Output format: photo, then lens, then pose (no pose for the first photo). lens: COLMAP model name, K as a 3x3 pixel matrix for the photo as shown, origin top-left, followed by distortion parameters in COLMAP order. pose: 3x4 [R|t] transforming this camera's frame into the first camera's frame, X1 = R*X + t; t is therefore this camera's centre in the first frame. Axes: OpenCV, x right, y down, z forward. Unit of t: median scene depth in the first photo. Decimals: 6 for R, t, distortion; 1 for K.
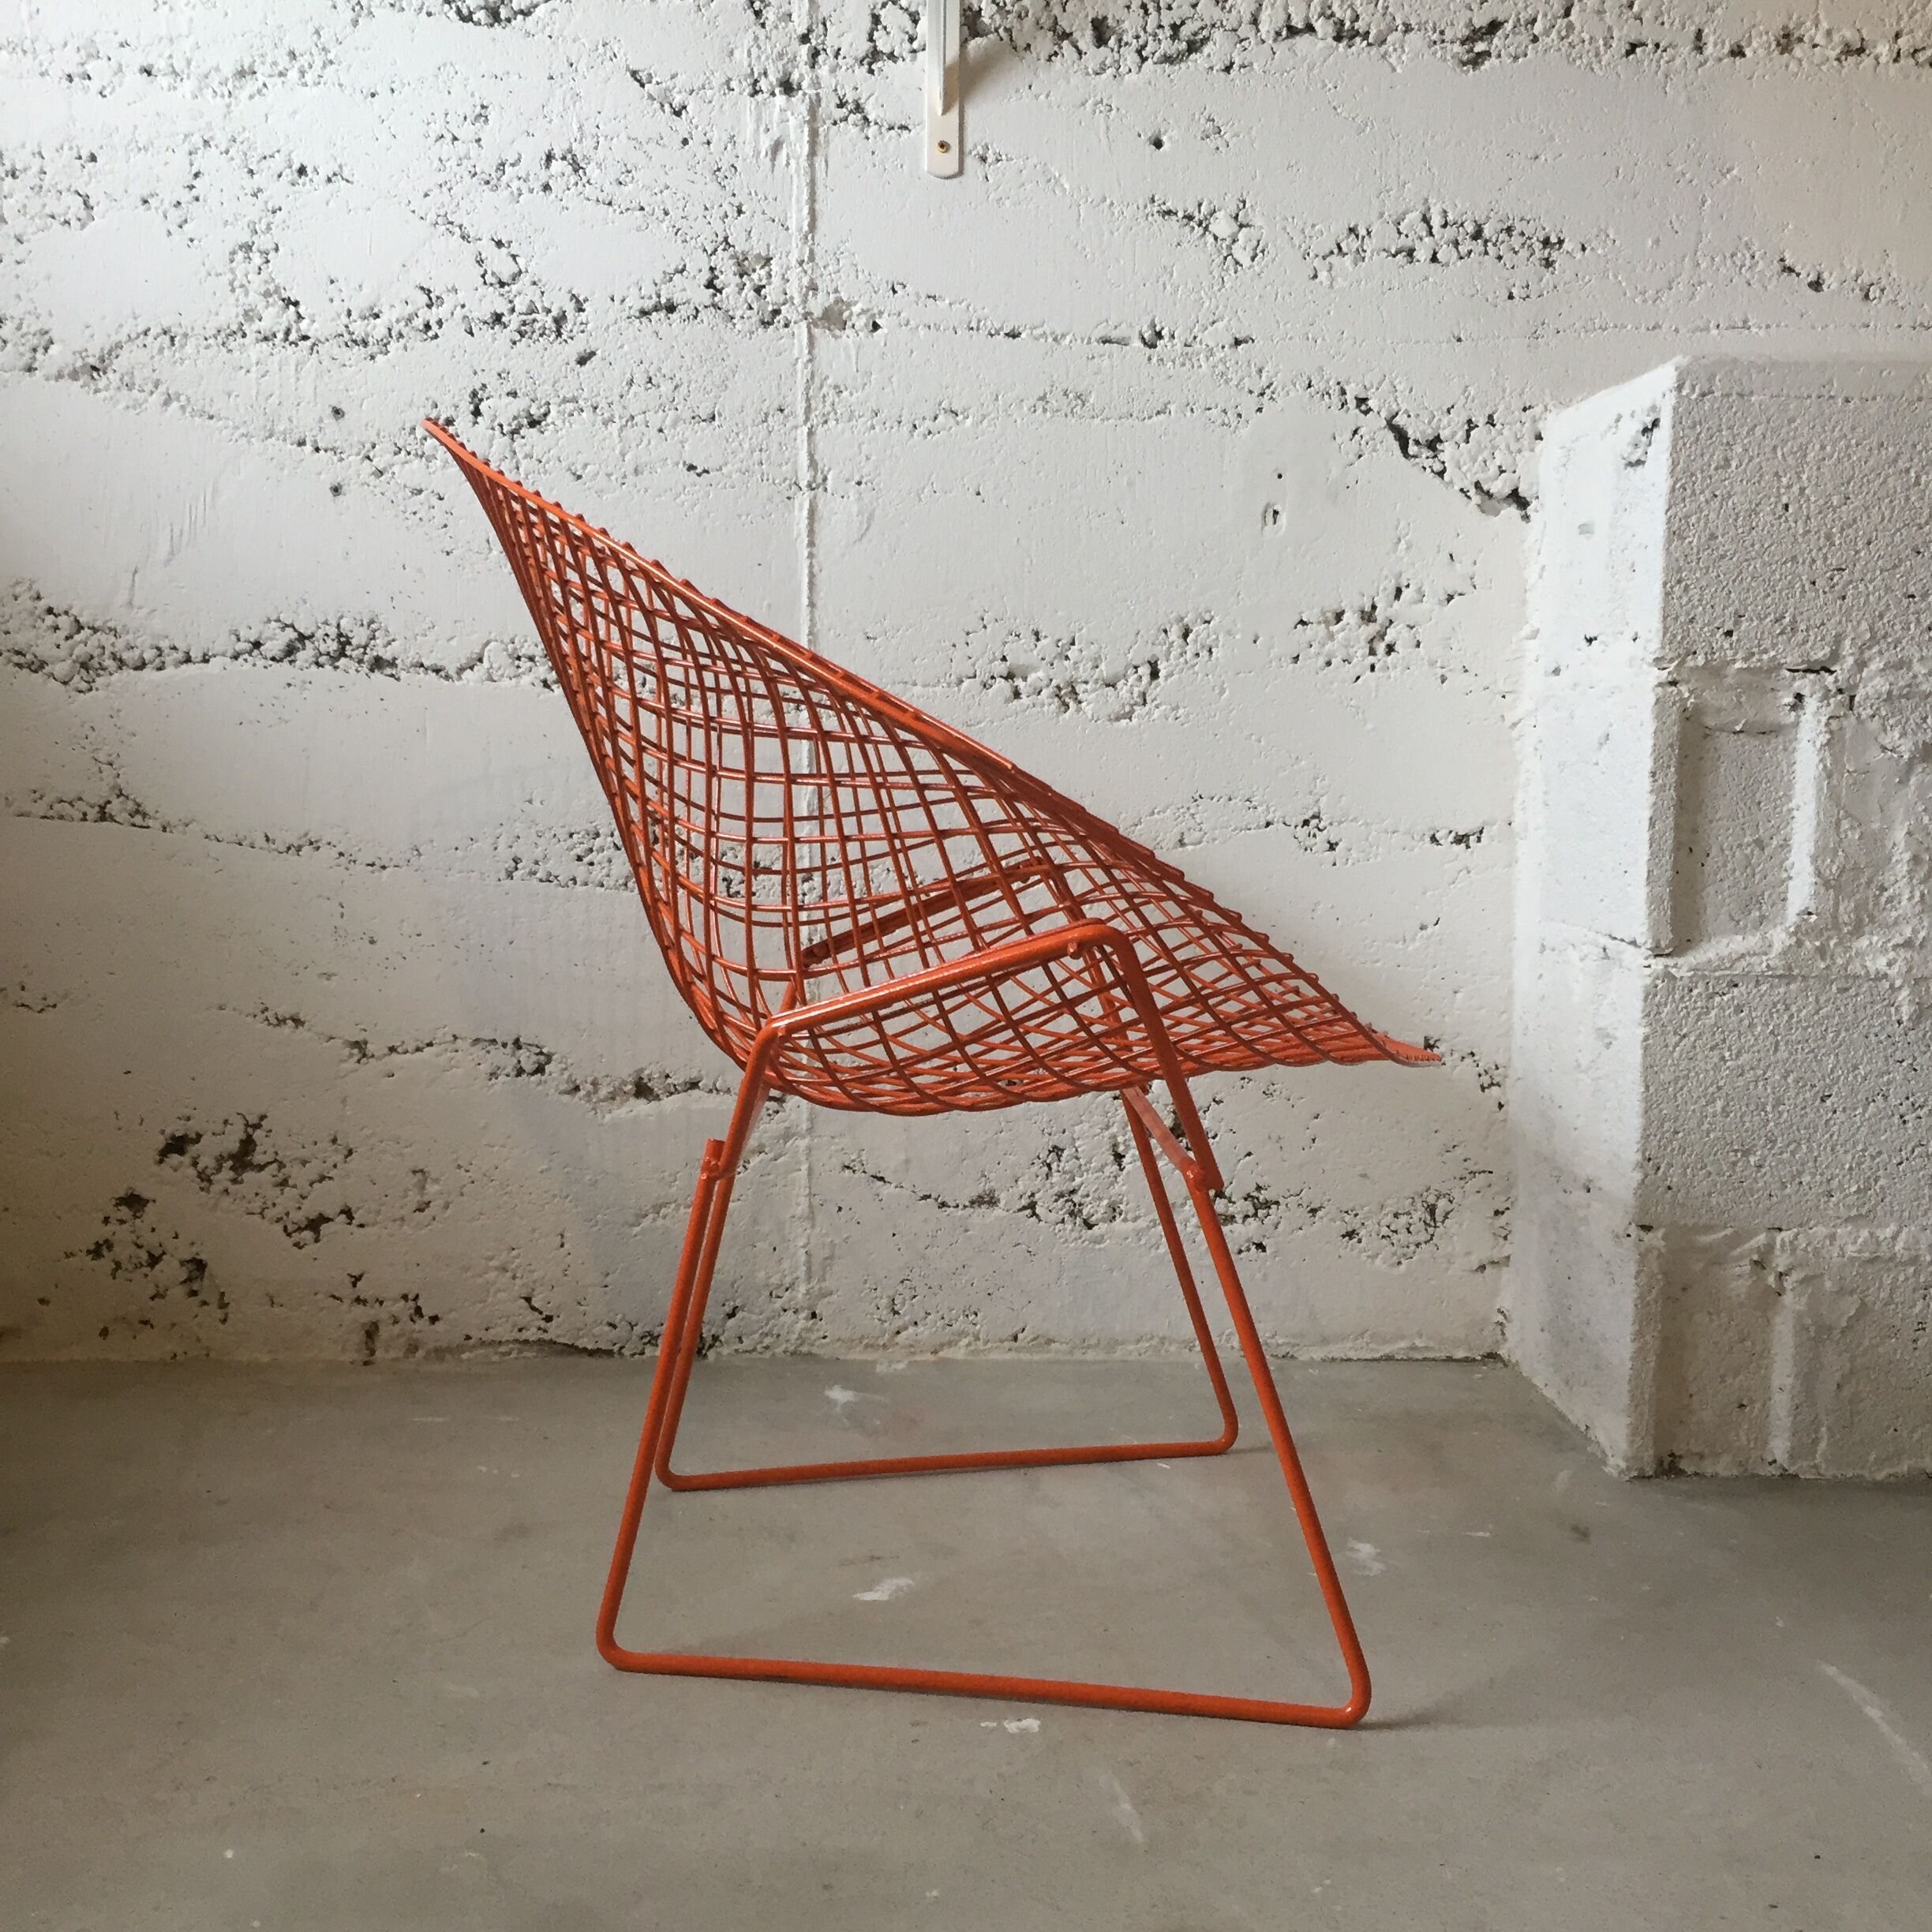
lens RADIAL K [[2221.4, 0, 979.8], [0, 2221.4, 952.3], [0, 0, 1]] dist [0.038847, 0.000000]
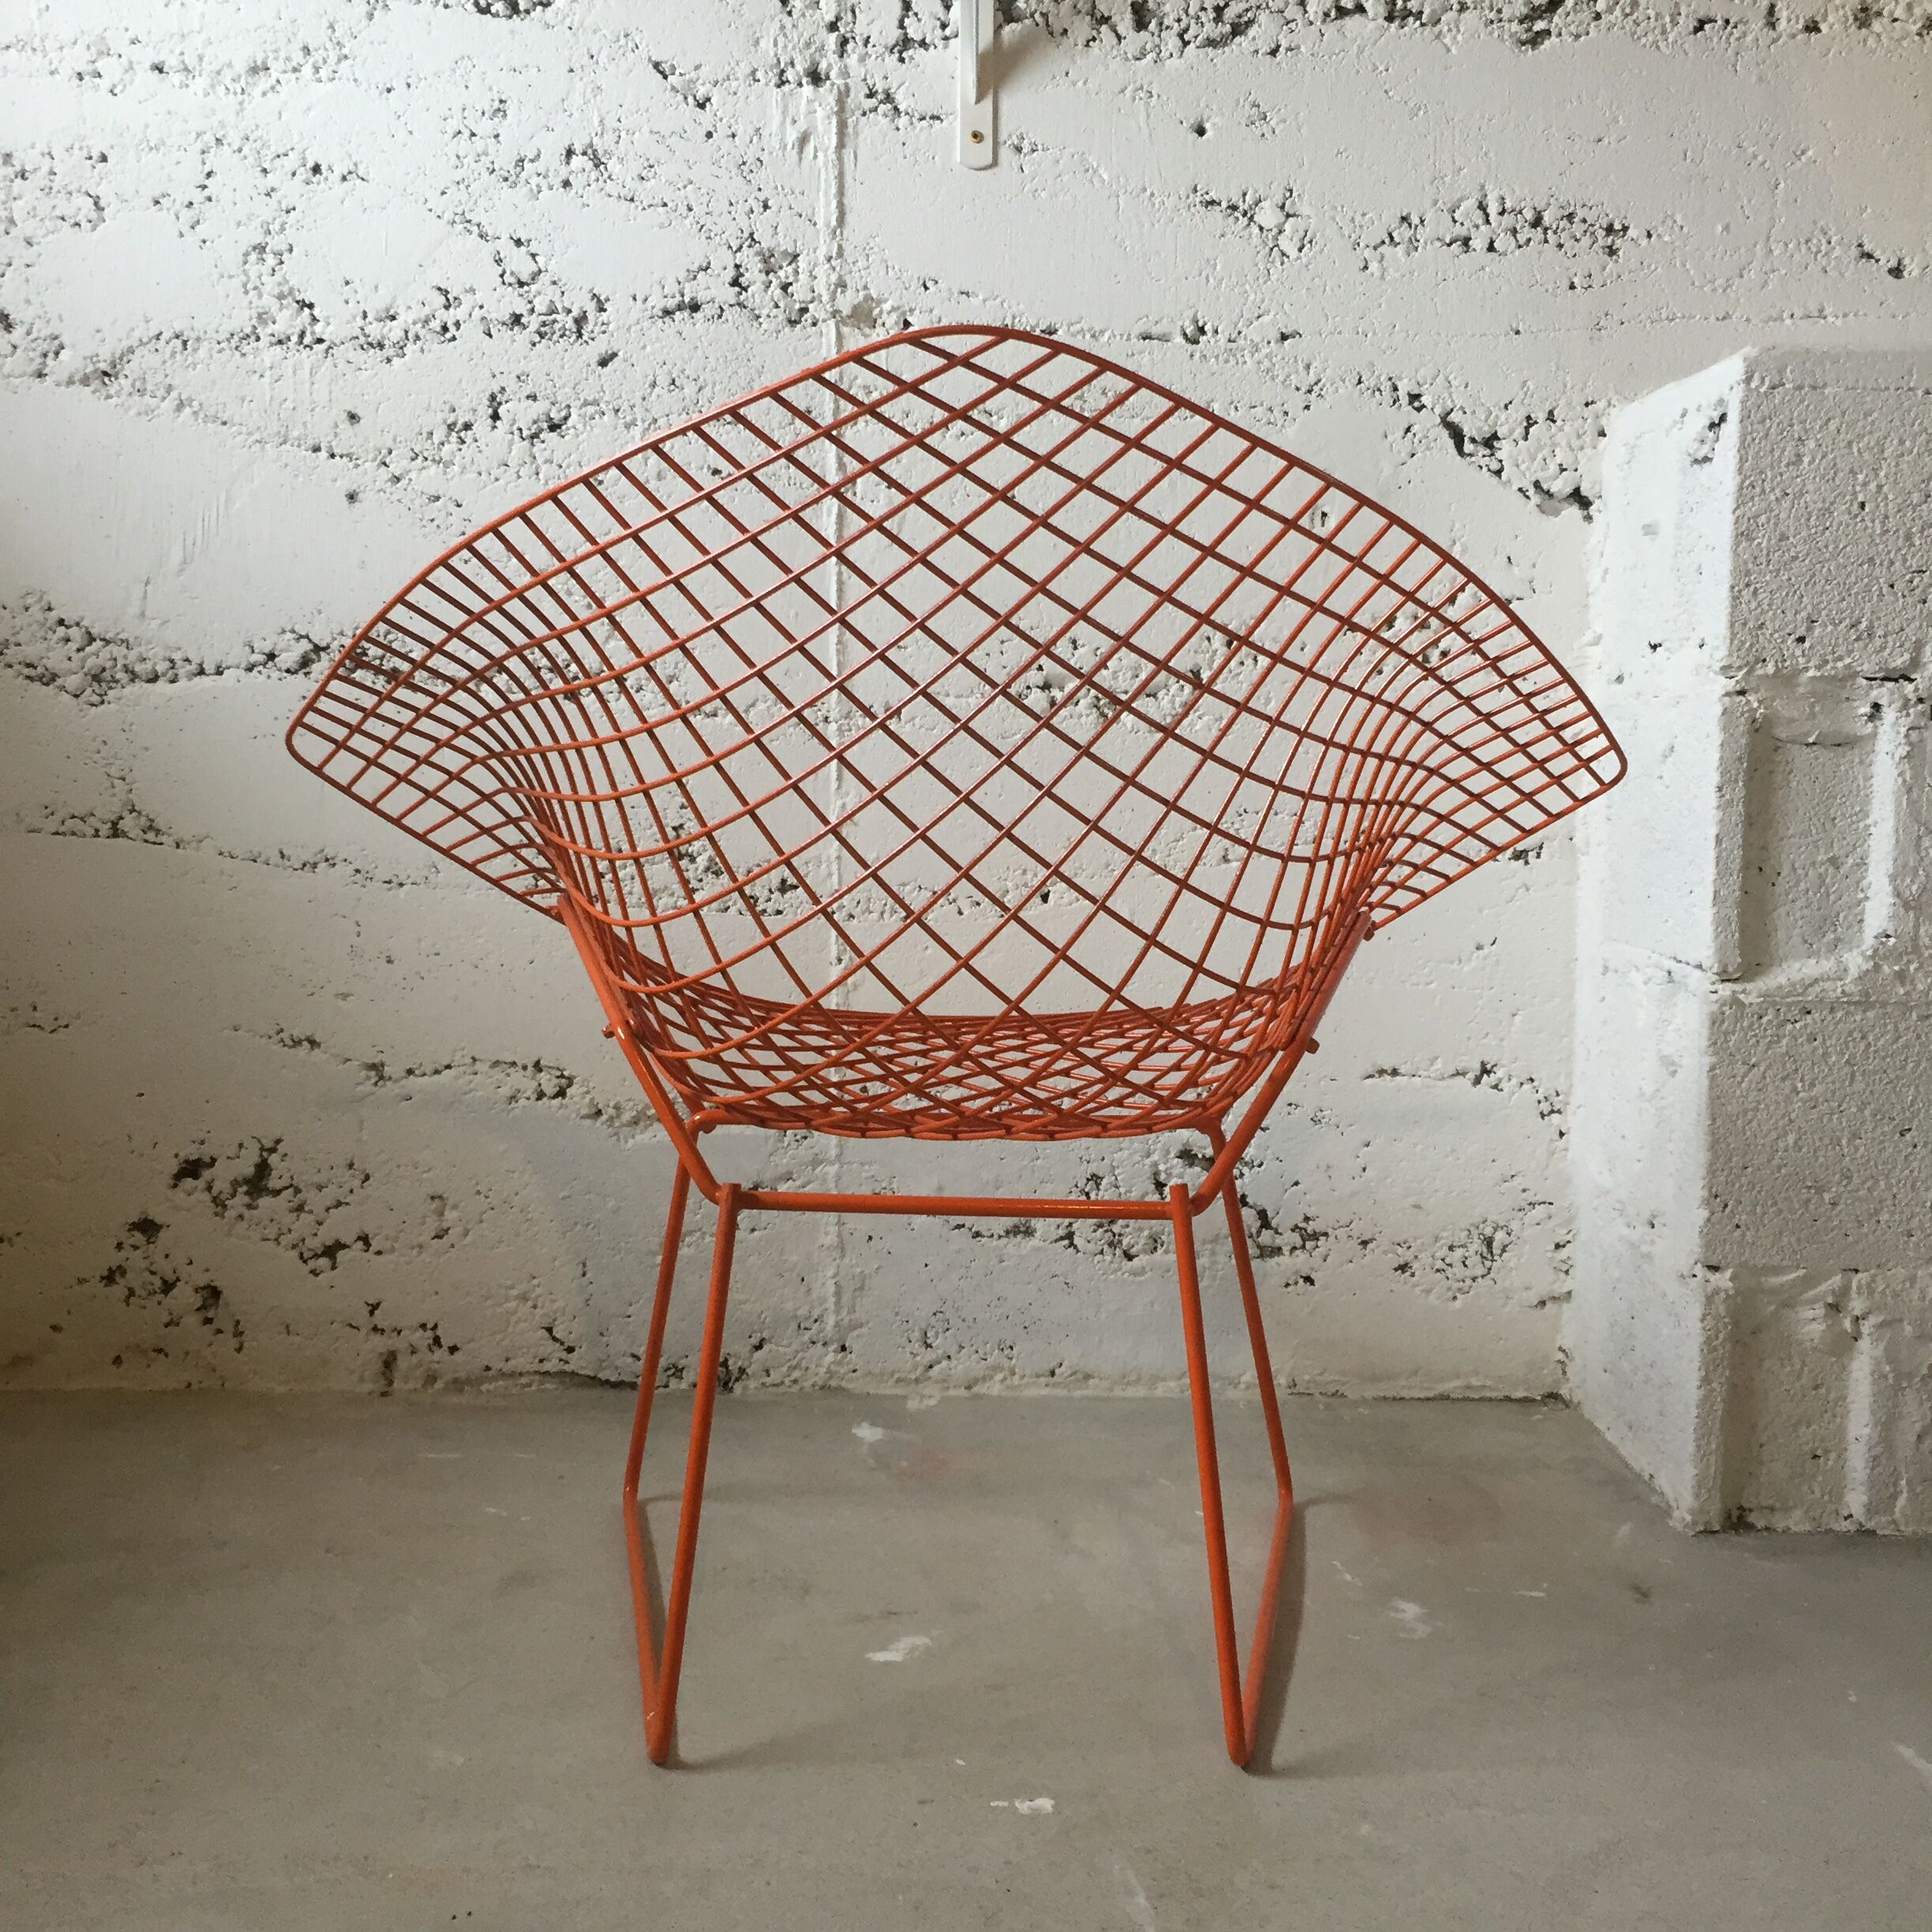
lens RADIAL K [[2221.4, 0, 981.6], [0, 2221.4, 951.5], [0, 0, 1]] dist [0.038847, 0.000000]
pose [[0.999435, 0.000941, -0.033595, 0.018243], [-0.000998, 0.999998, -0.001684, -0.007795], [0.033593, 0.001717, 0.999434, 0.038136]]
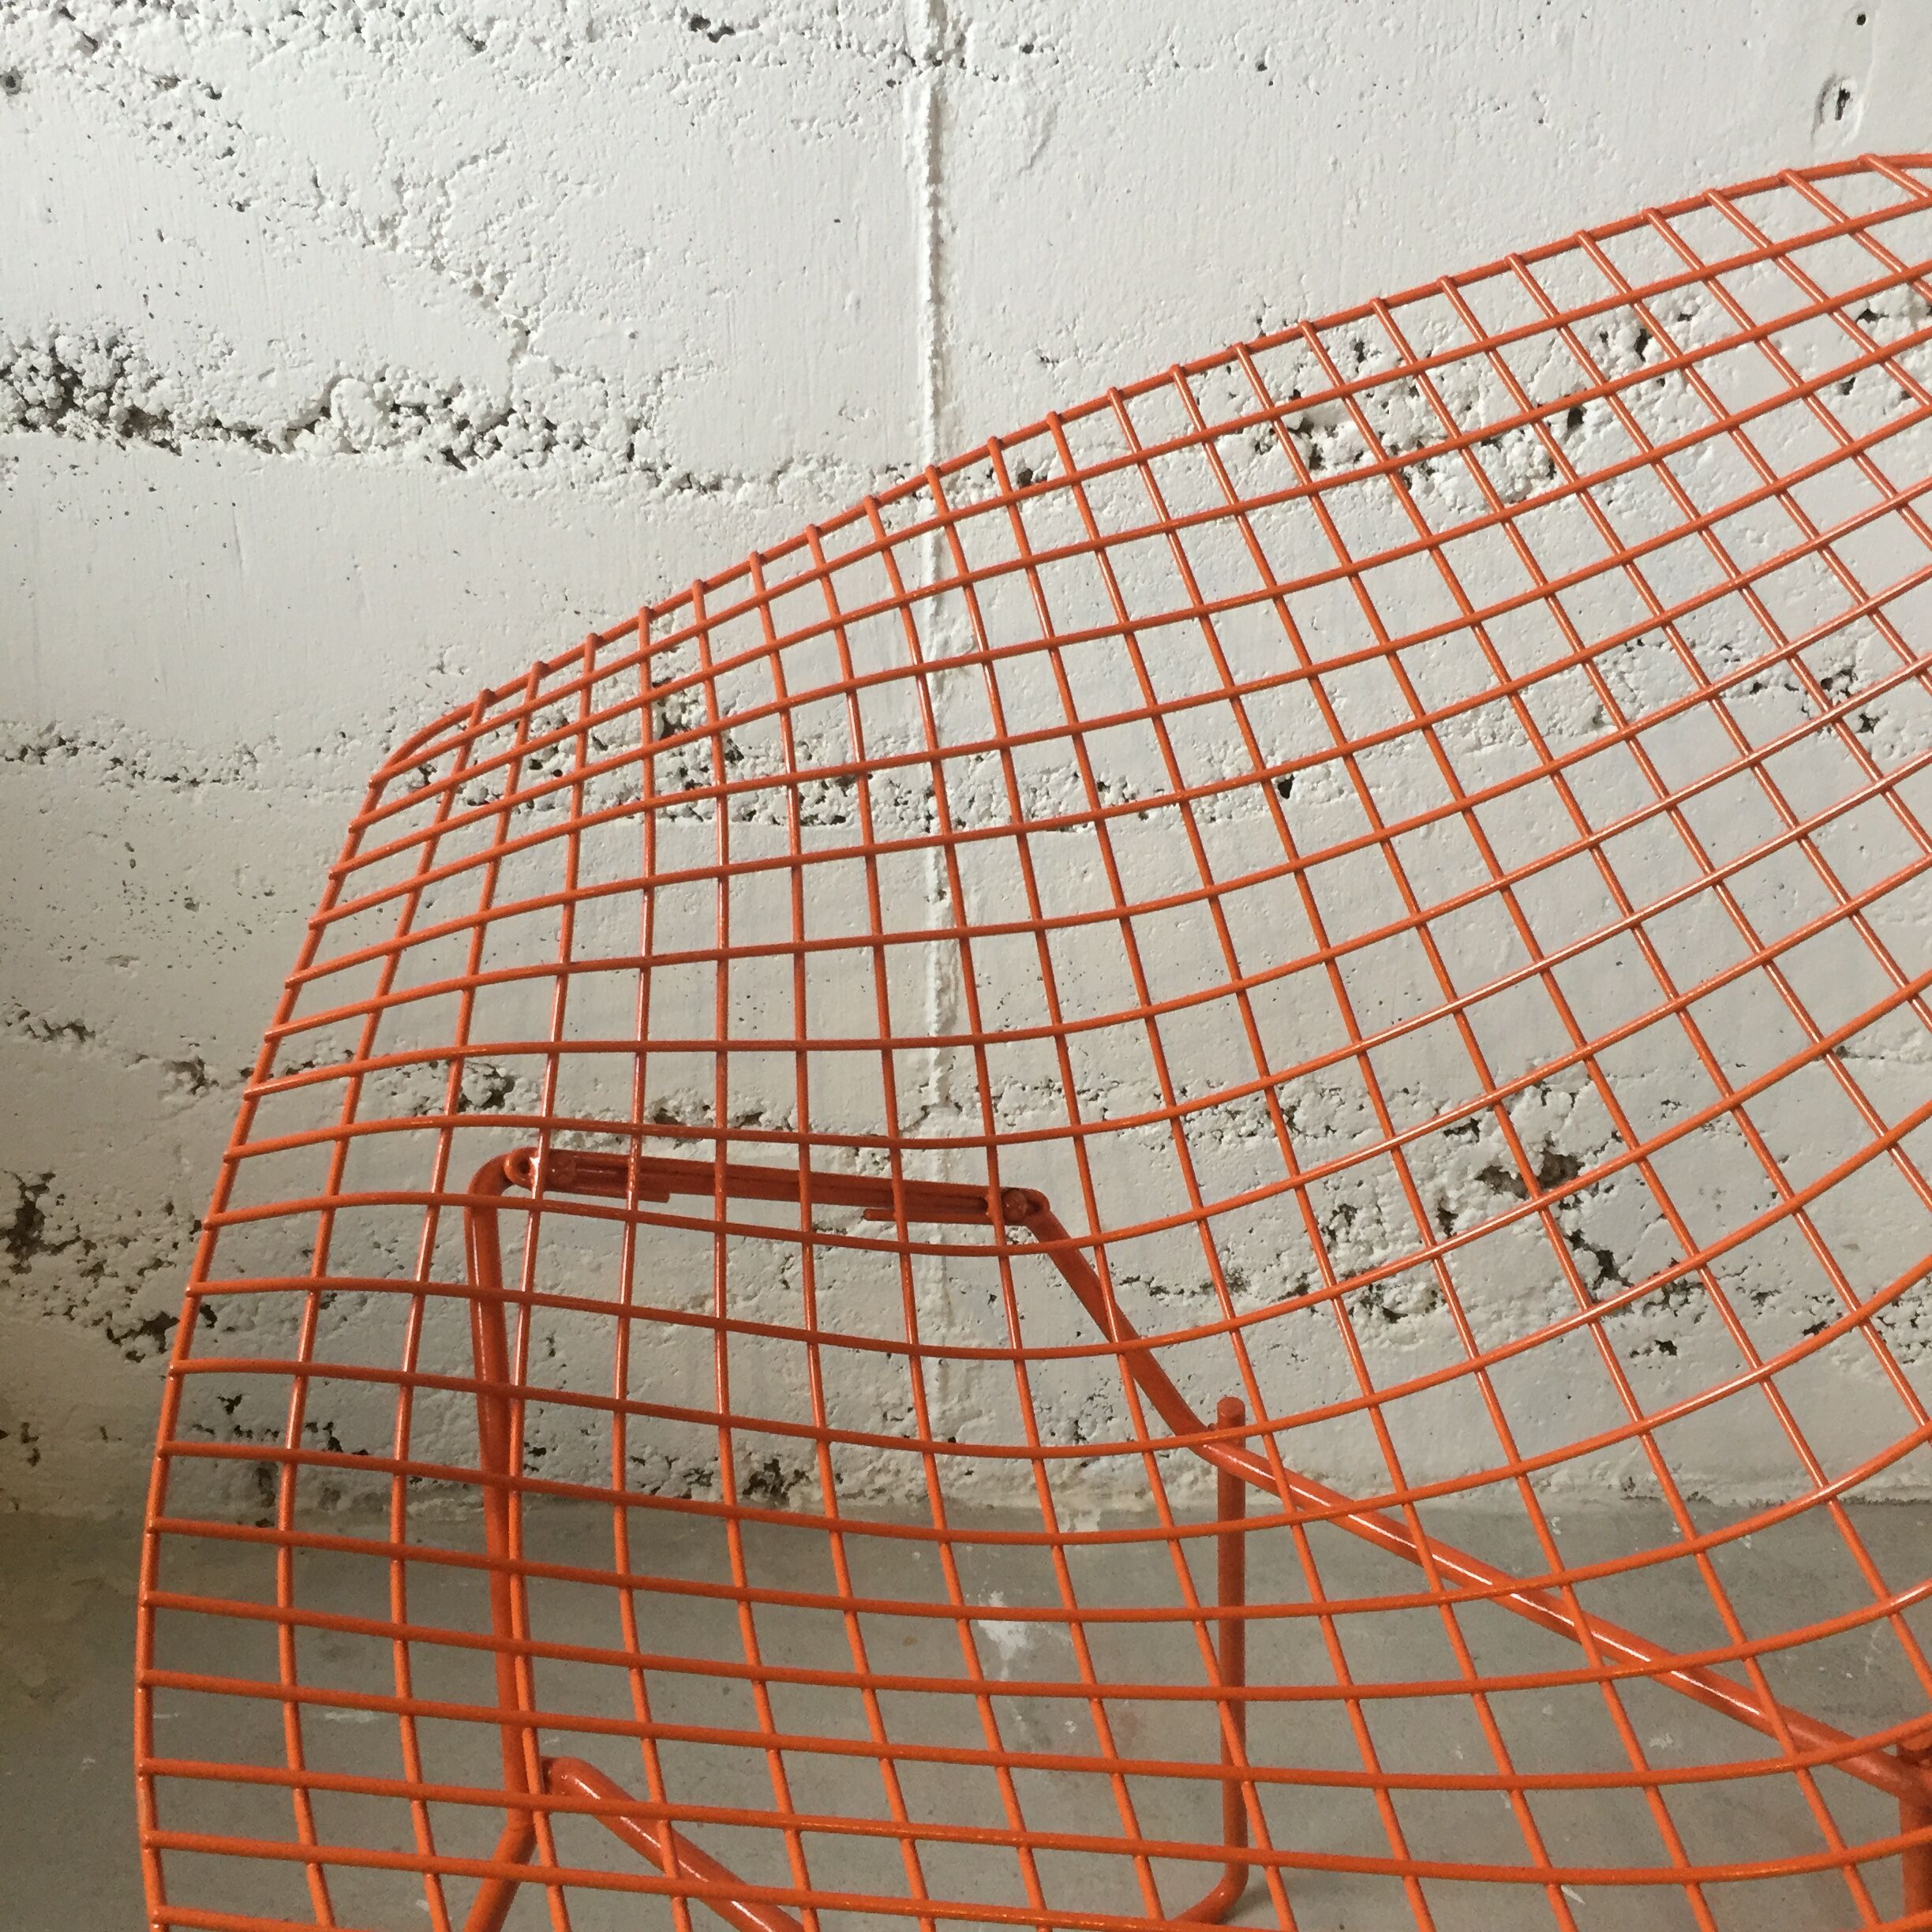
lens RADIAL K [[2221.4, 0, 977.5], [0, 2221.4, 964.6], [0, 0, 1]] dist [0.038847, 0.000000]
pose [[0.999612, 0.000856, -0.027831, -0.051442], [0.007610, 0.953078, 0.302629, -0.166286], [0.026784, -0.302723, 0.952702, 0.448921]]
